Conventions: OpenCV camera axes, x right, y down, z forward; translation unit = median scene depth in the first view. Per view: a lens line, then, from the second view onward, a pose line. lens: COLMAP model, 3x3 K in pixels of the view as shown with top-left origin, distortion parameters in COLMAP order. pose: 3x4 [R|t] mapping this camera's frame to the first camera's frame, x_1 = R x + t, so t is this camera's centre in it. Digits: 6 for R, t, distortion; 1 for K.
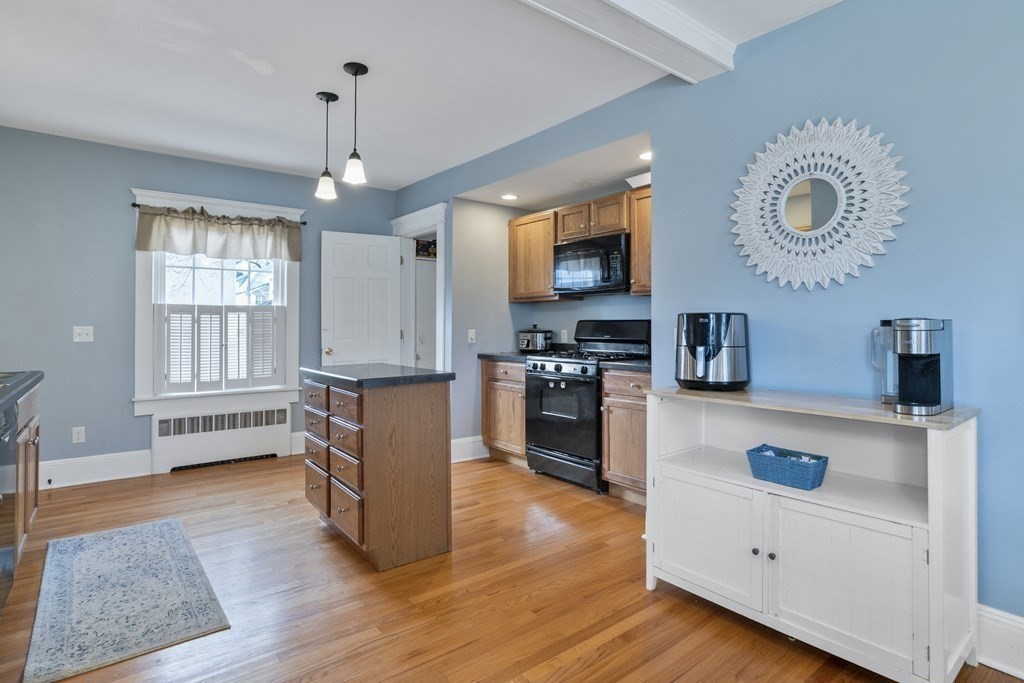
lens RADIAL K [[562.7, 0, 510.5], [0, 562.7, 316.8], [0, 0, 1]] dist [-0.045486, 0.028320]
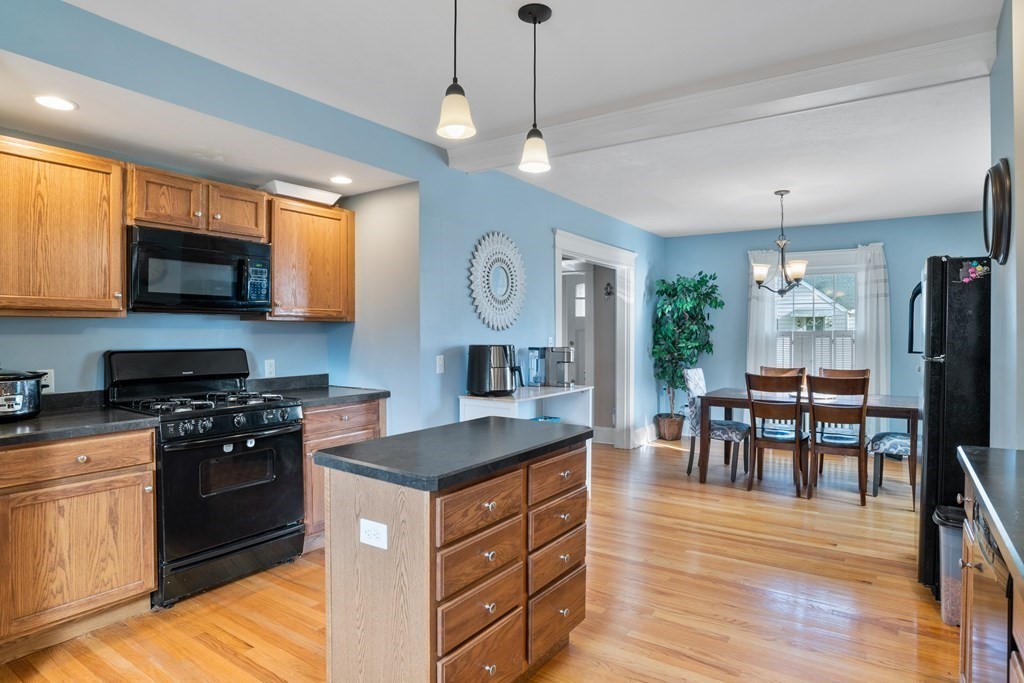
lens RADIAL K [[587.1, 0, 530.9], [0, 587.1, 324.0], [0, 0, 1]] dist [-0.040419, 0.000212]
pose [[-0.362053, 0.011063, 0.932092, -0.621737], [-0.014627, 0.999739, -0.017547, -0.018969], [-0.932043, -0.019987, -0.361797, 0.806504]]
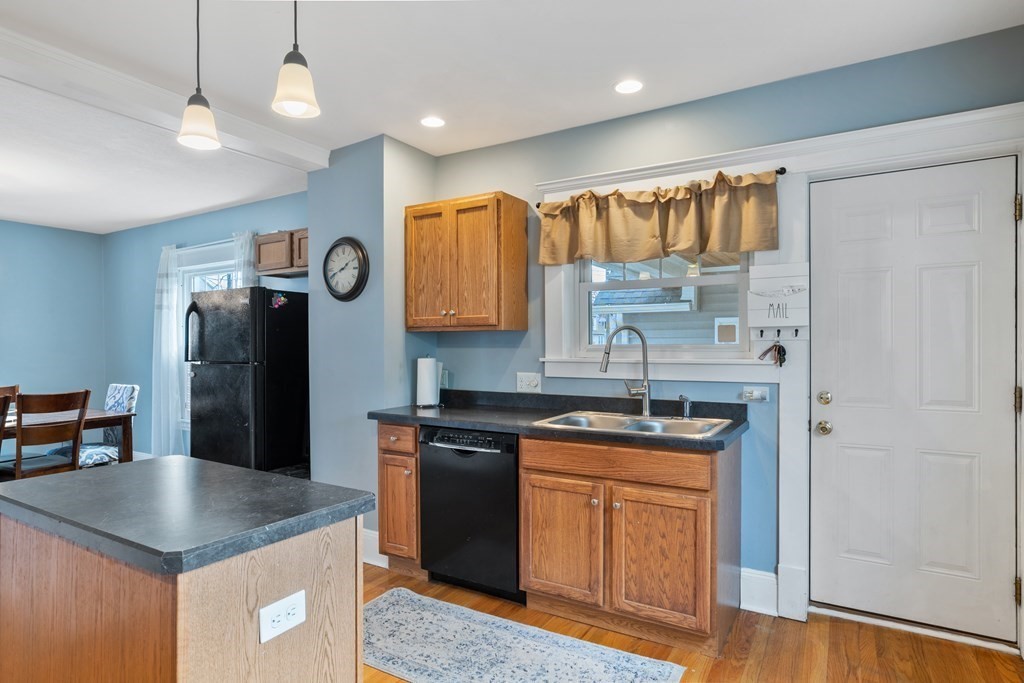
lens RADIAL K [[571.6, 0, 511.9], [0, 571.6, 345.0], [0, 0, 1]] dist [0.002291, 0.000739]
pose [[-0.916247, 0.007630, -0.400540, -0.209120], [0.011528, 0.999907, -0.007324, -0.015211], [0.400447, -0.011328, -0.916250, 1.069616]]
